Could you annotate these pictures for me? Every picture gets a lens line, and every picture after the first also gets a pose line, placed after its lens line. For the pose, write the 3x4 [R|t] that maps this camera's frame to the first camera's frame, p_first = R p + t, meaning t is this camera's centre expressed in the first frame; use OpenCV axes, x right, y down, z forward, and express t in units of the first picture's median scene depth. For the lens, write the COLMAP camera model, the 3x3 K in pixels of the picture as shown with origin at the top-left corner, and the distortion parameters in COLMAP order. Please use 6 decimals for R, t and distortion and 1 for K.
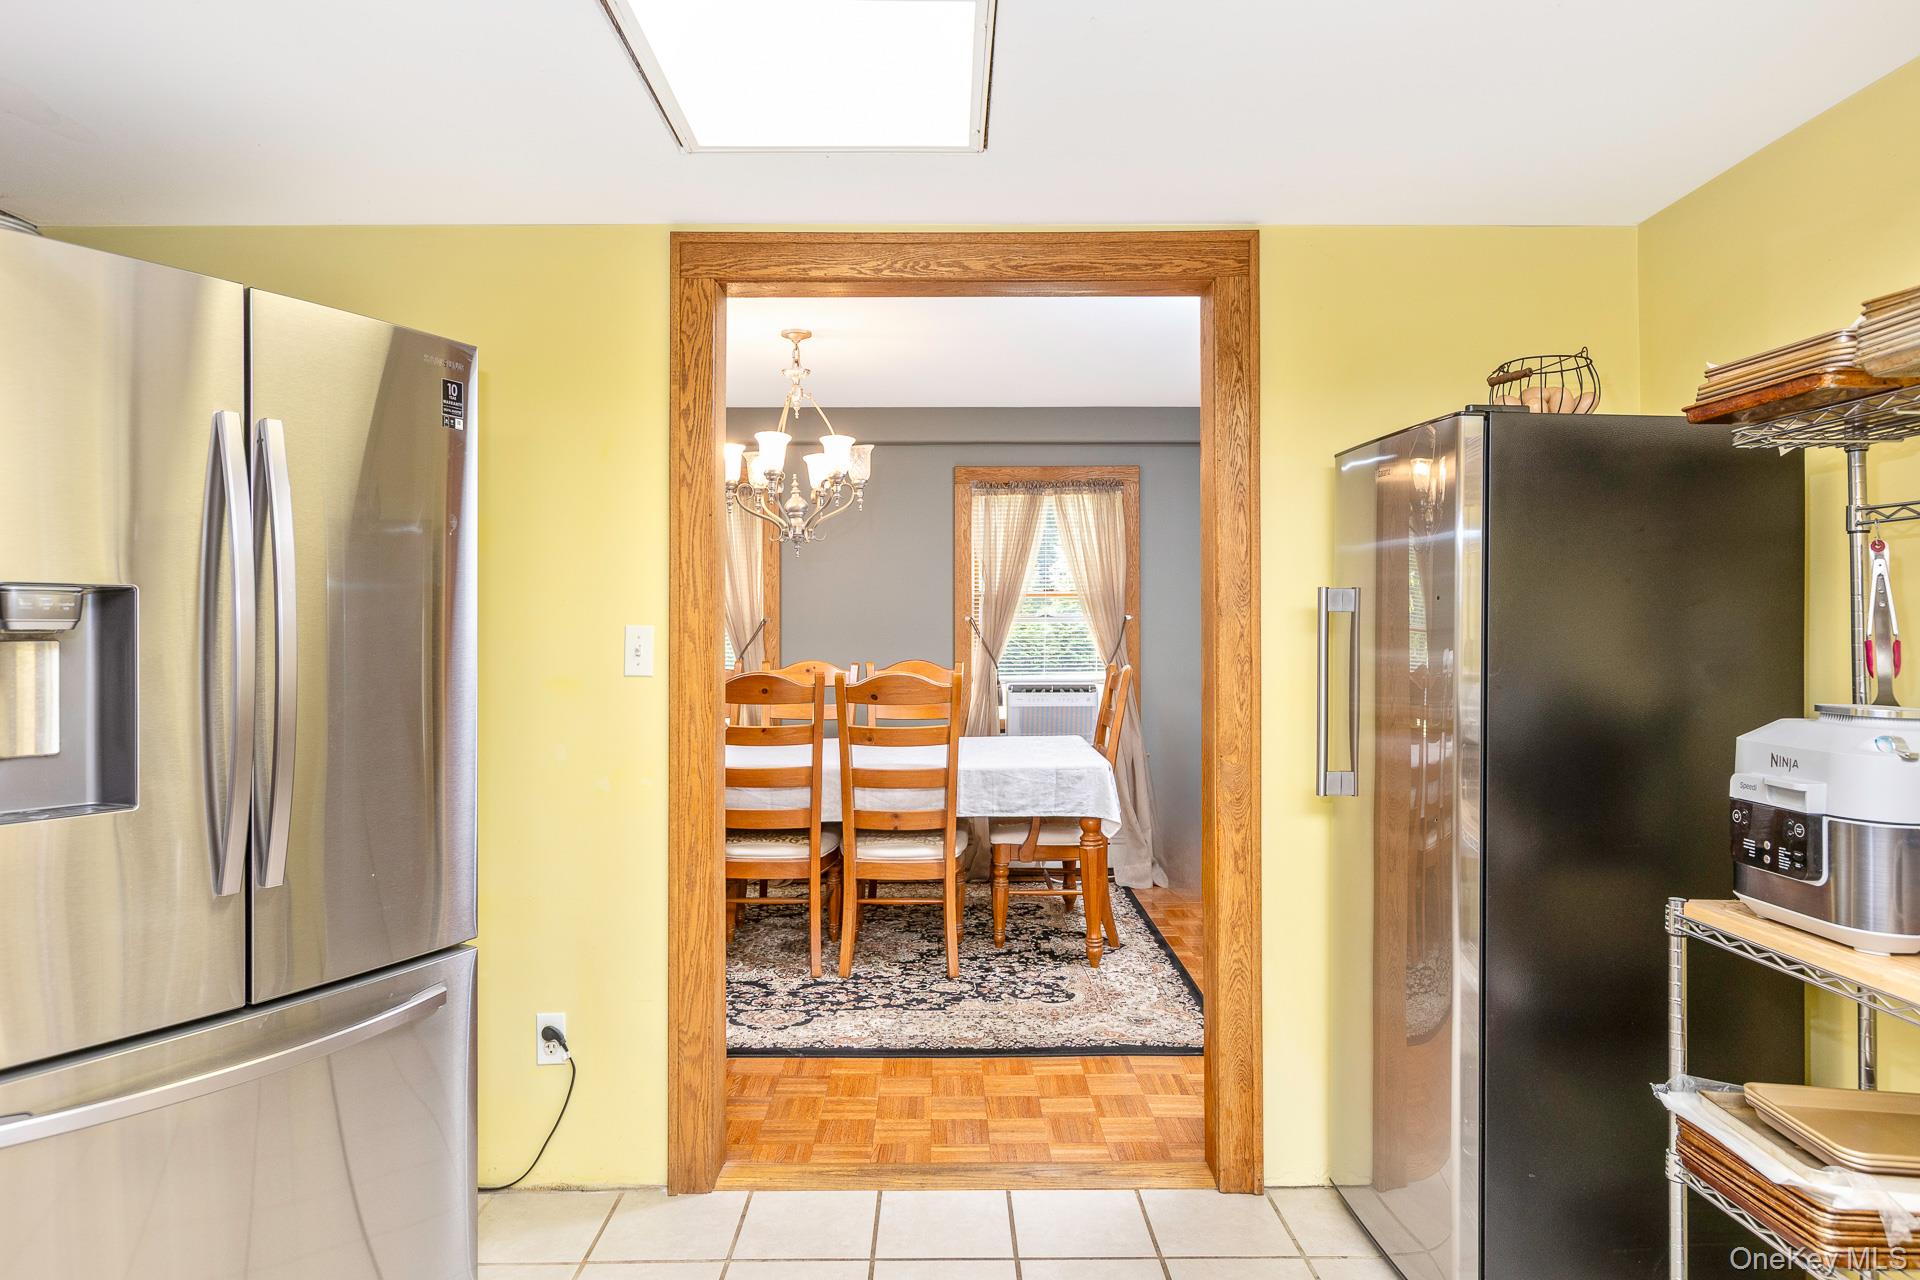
lens RADIAL K [[1184.3, 0, 959.7], [0, 1184.3, 624.7], [0, 0, 1]] dist [0.002214, 0.004580]
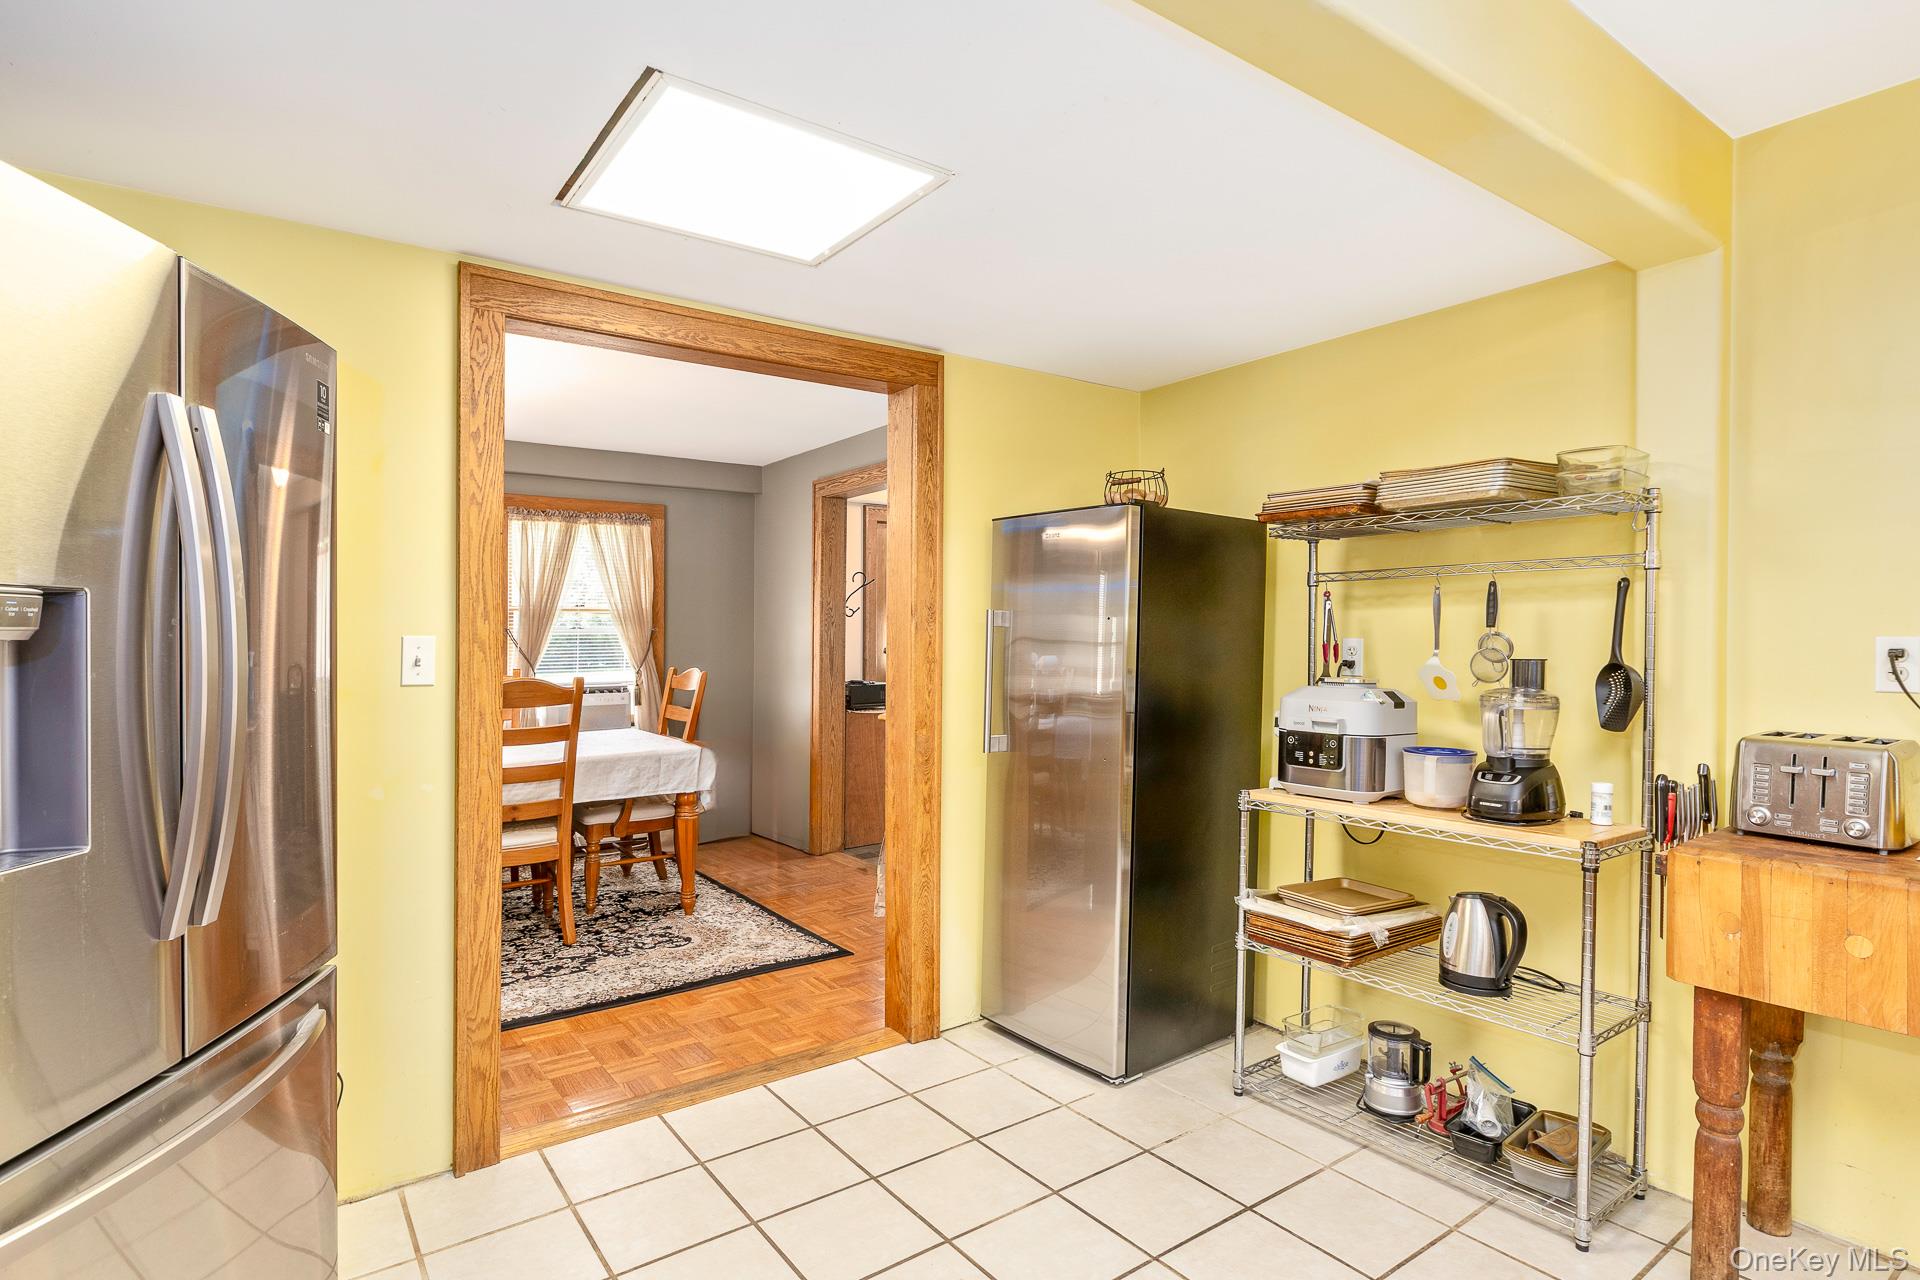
lens RADIAL K [[956.3, 0, 960.0], [0, 956.3, 640.0], [0, 0, 1]] dist [-0.003211, -0.000246]
pose [[0.818819, -0.002955, 0.574045, -0.275943], [0.000089, 0.999987, 0.005020, -0.000120], [-0.574052, -0.004059, 0.818809, 0.038169]]
